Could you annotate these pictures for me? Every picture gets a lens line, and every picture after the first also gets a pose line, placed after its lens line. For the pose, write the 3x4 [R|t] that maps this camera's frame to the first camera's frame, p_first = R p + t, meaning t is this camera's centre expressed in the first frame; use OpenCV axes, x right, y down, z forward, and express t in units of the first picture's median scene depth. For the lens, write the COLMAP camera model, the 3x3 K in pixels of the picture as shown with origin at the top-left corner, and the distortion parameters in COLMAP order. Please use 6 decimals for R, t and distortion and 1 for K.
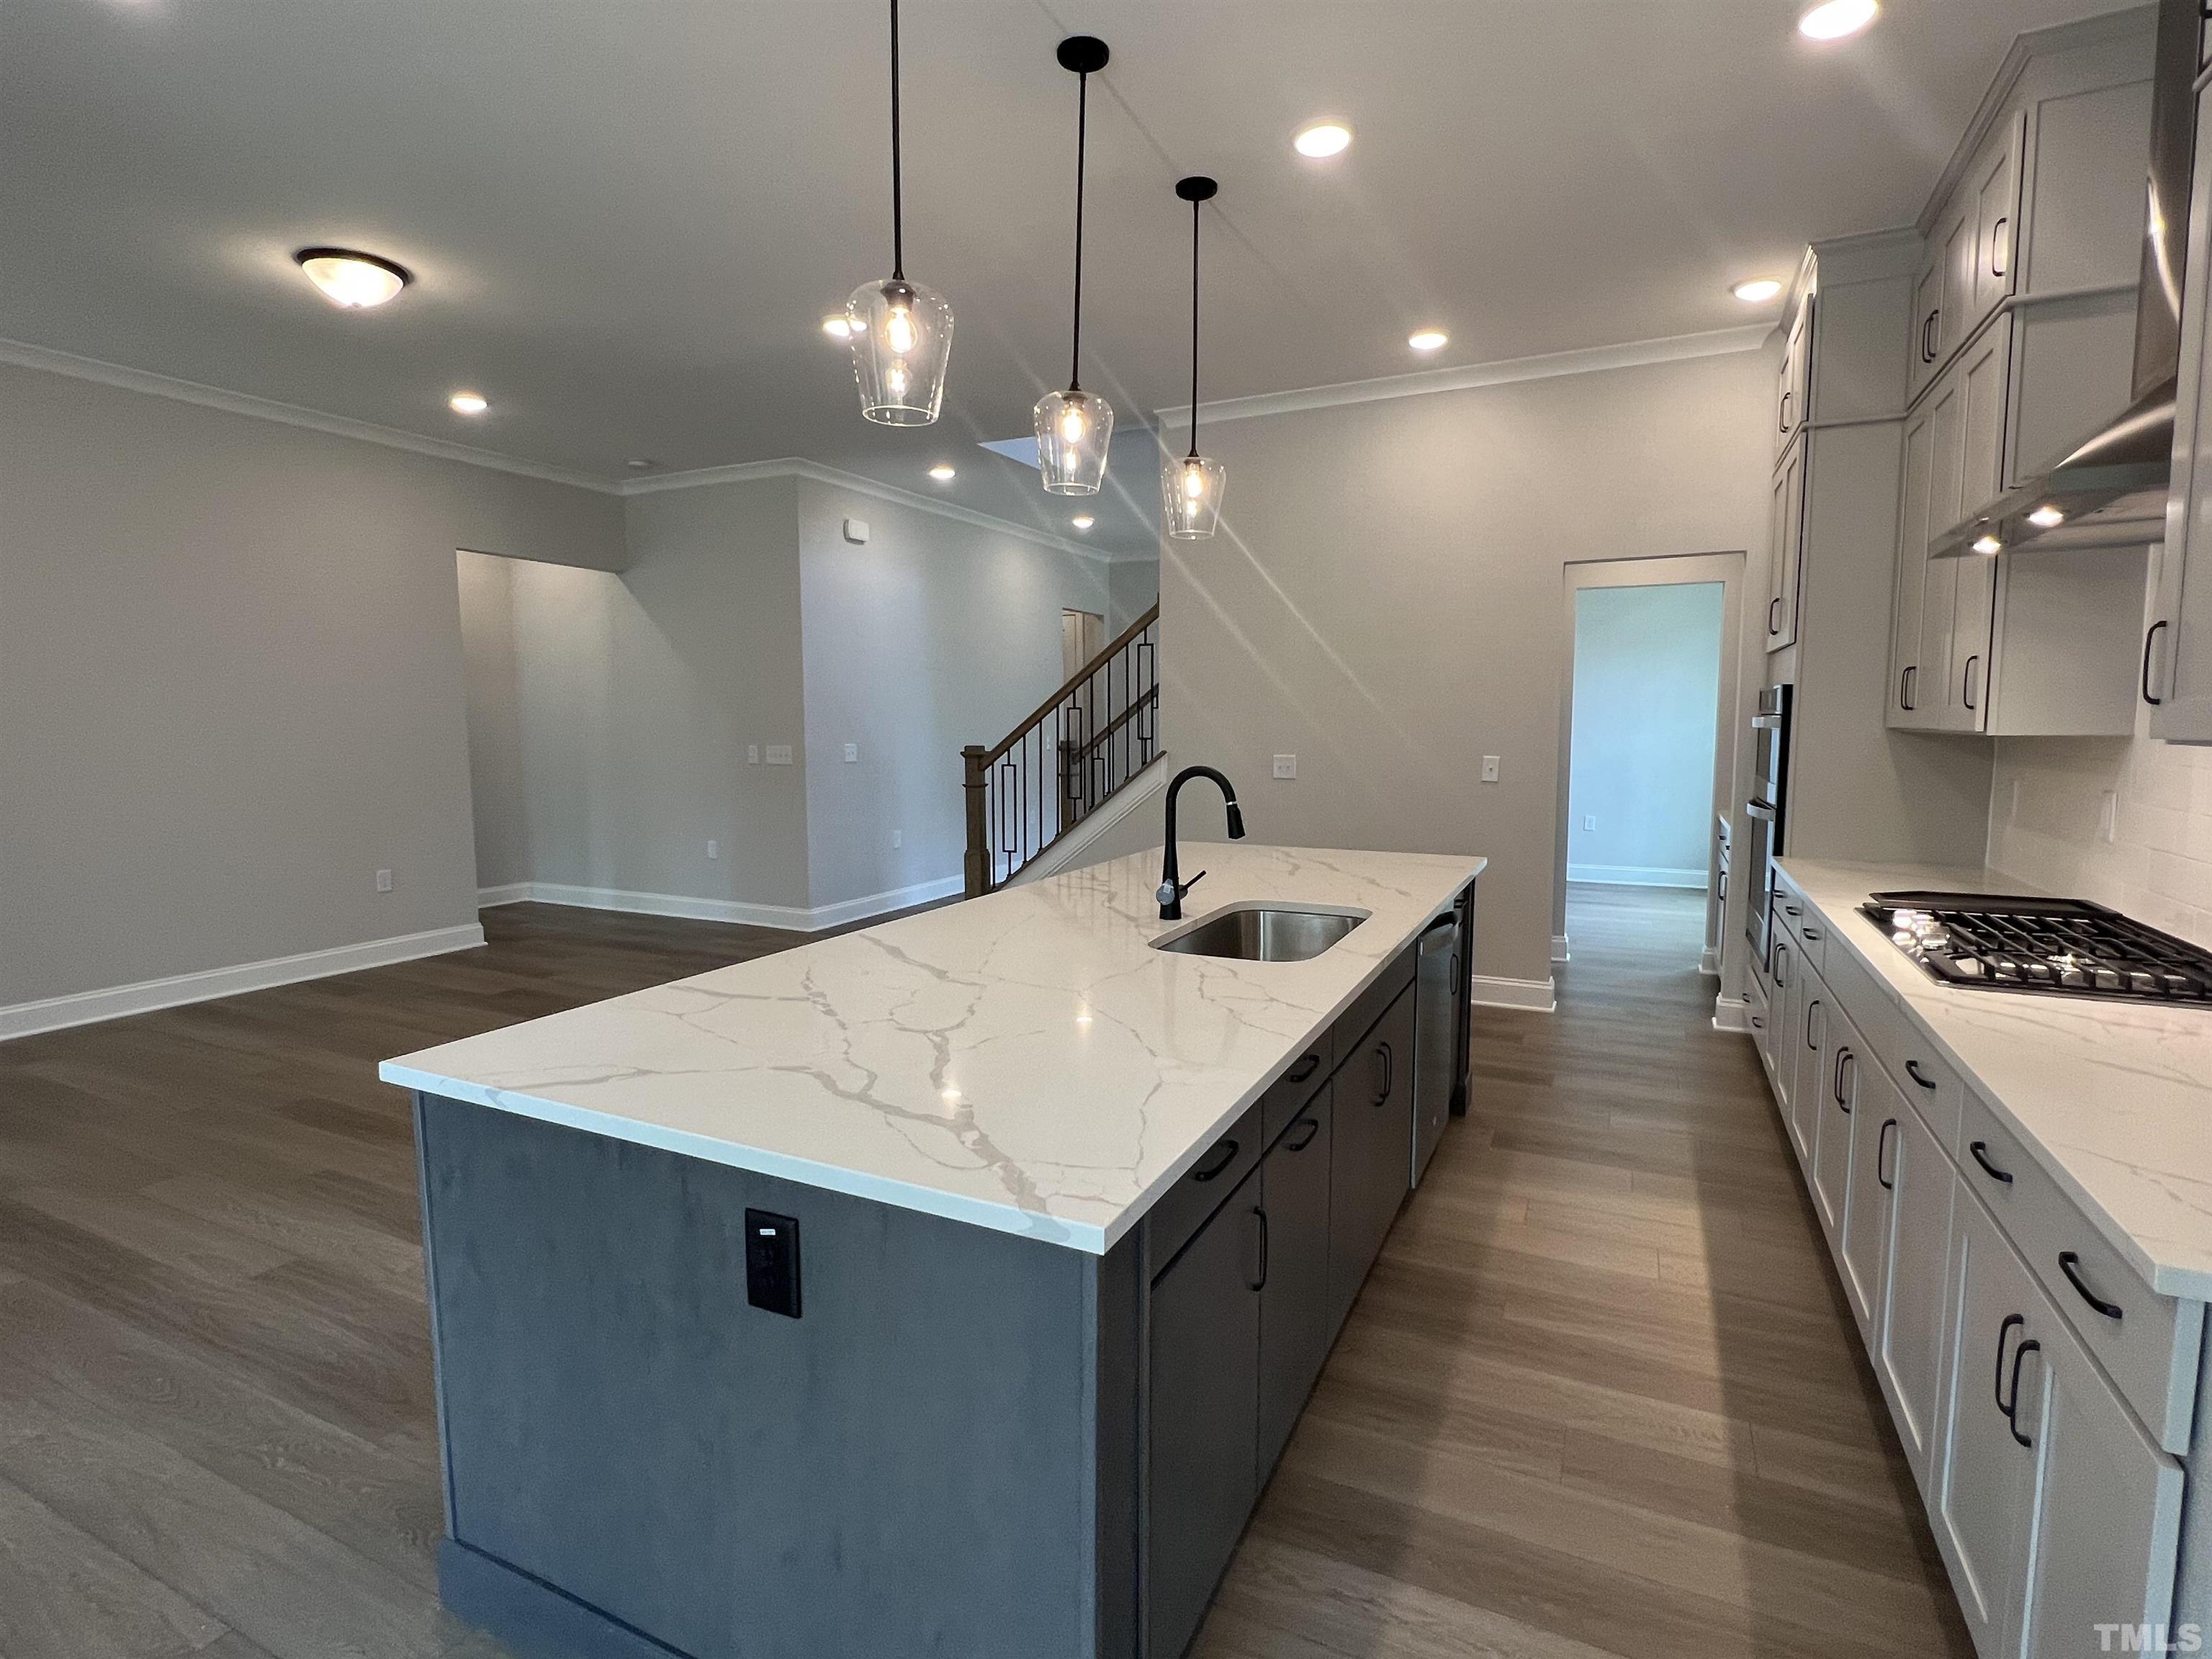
lens RADIAL K [[1098.5, 0, 1097.5], [0, 1098.5, 820.7], [0, 0, 1]] dist [-0.001280, 0.000126]
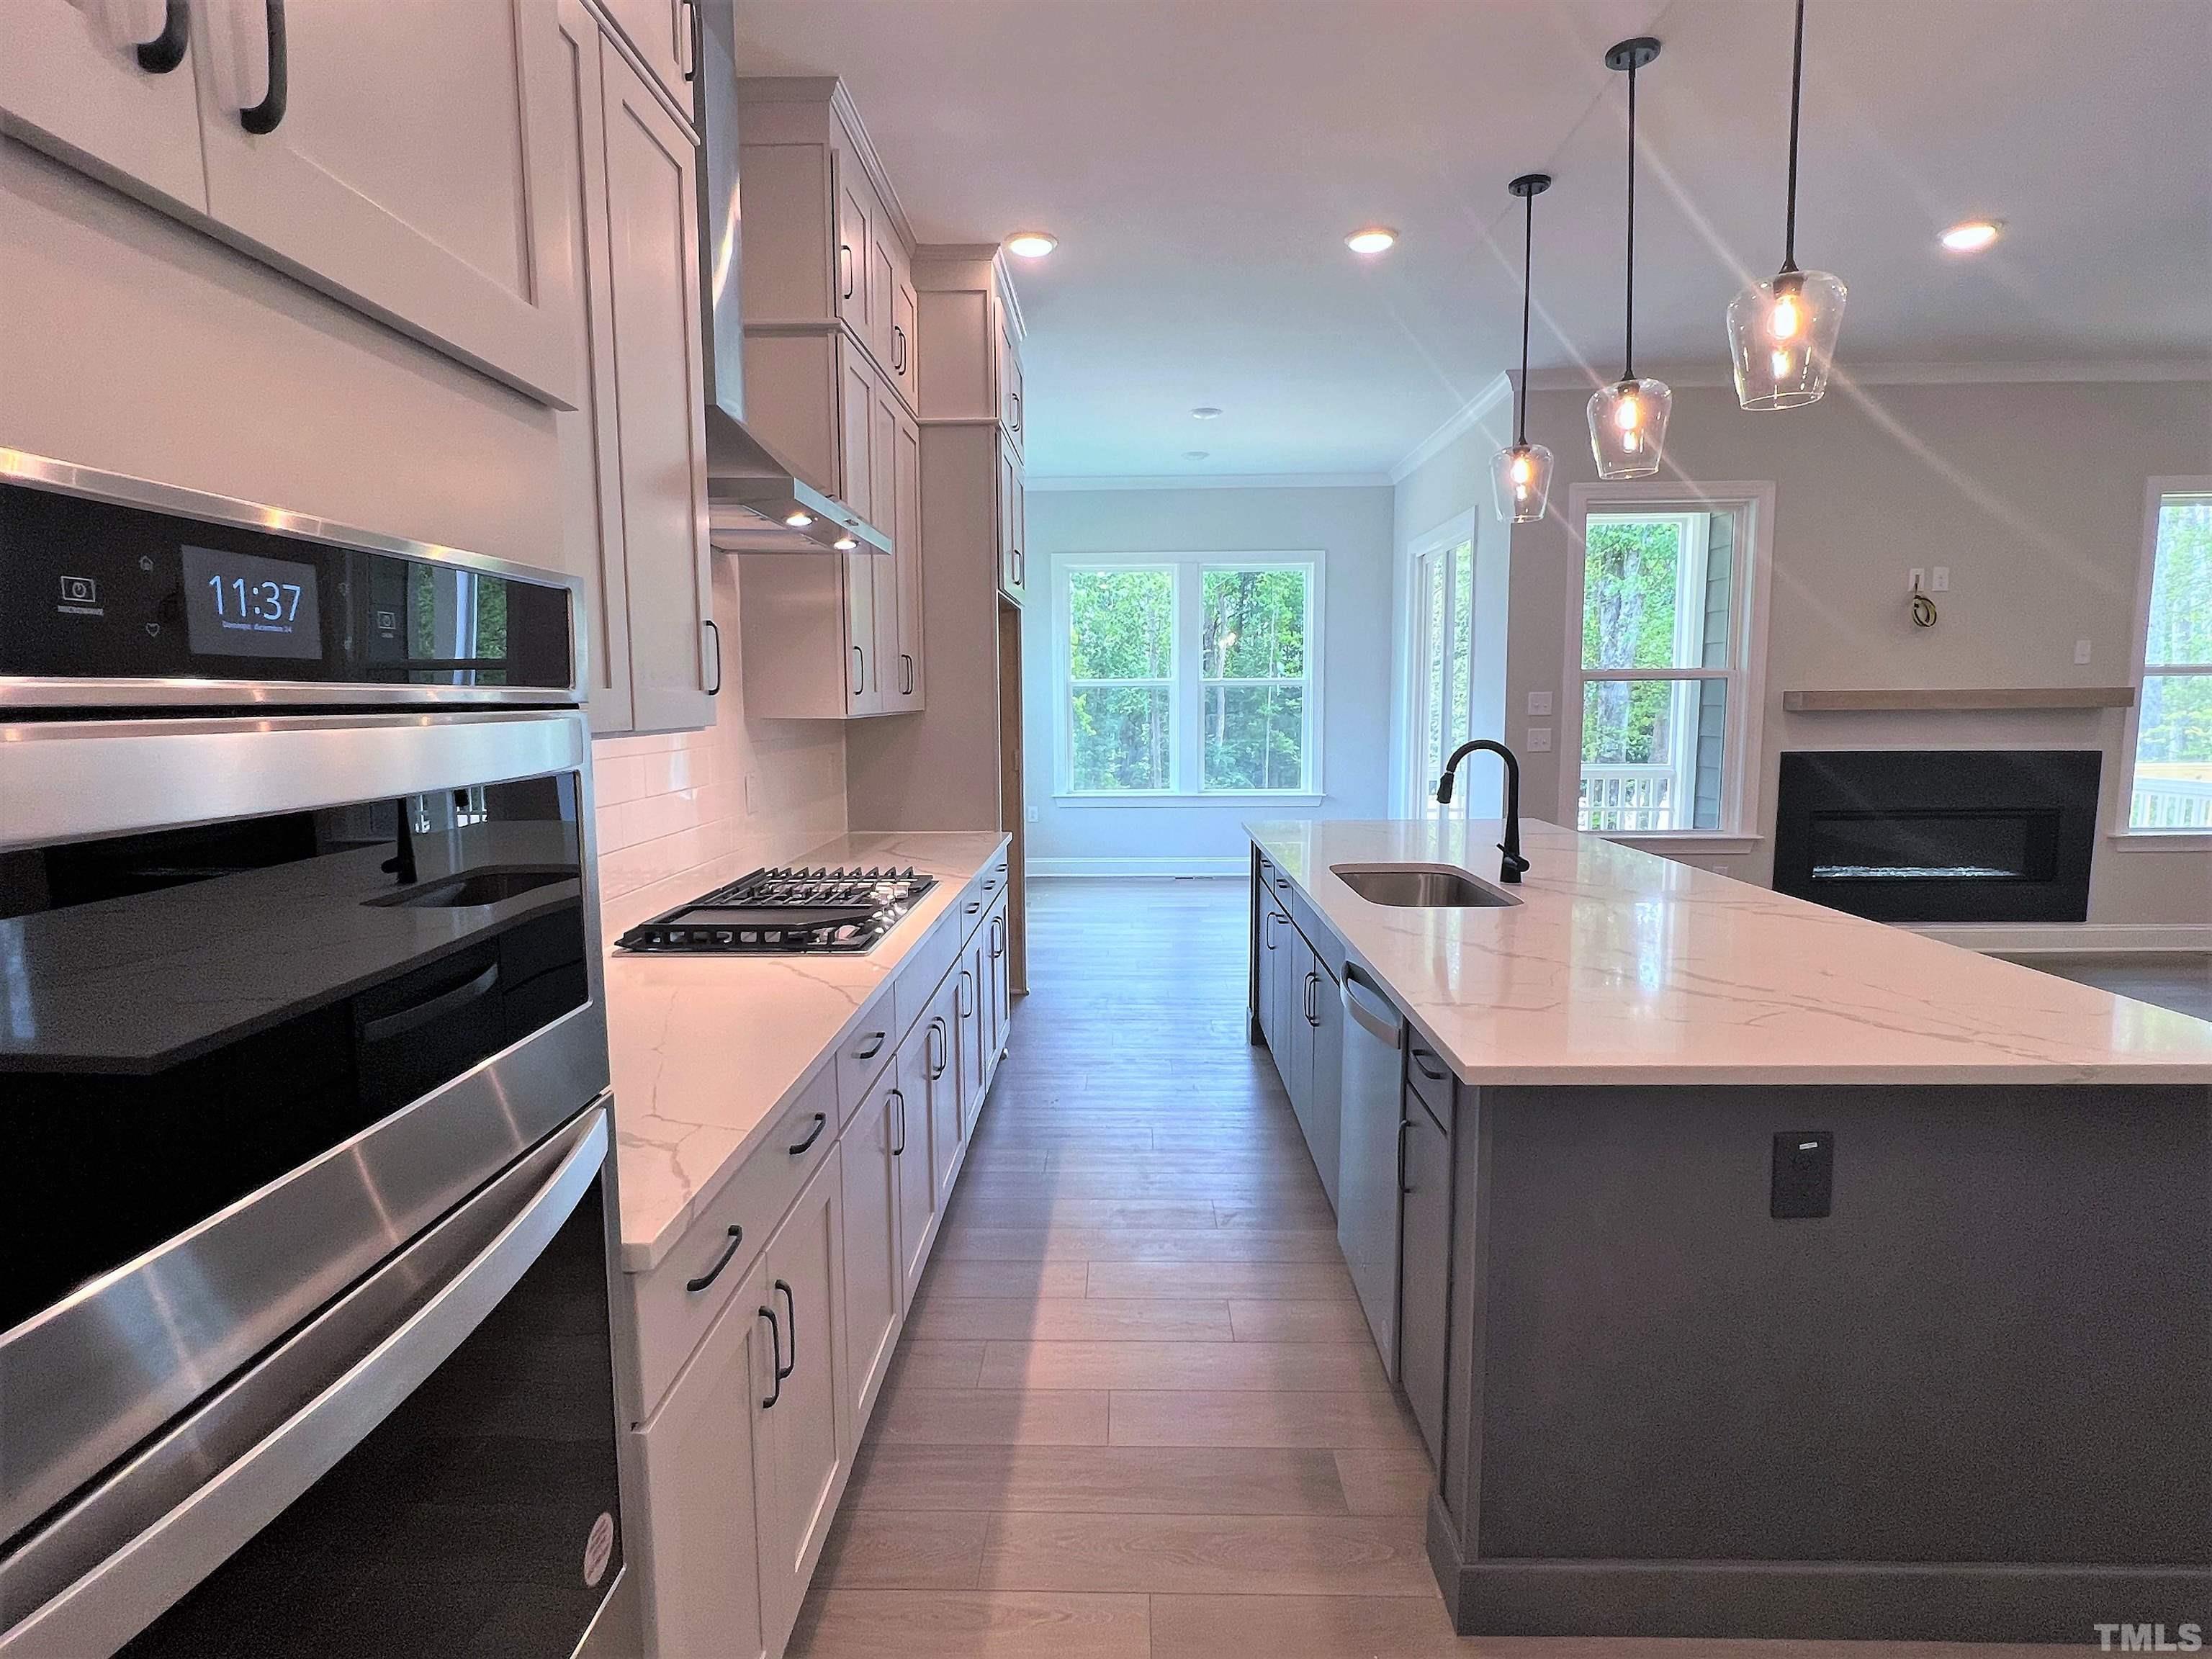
lens RADIAL K [[1155.9, 0, 1099.1], [0, 1155.9, 828.2], [0, 0, 1]] dist [-0.004685, 0.000273]
pose [[-0.908254, 0.053018, -0.415046, 0.944689], [-0.032806, 0.979863, 0.196958, -0.182282], [0.417131, 0.192504, -0.888225, 1.916565]]
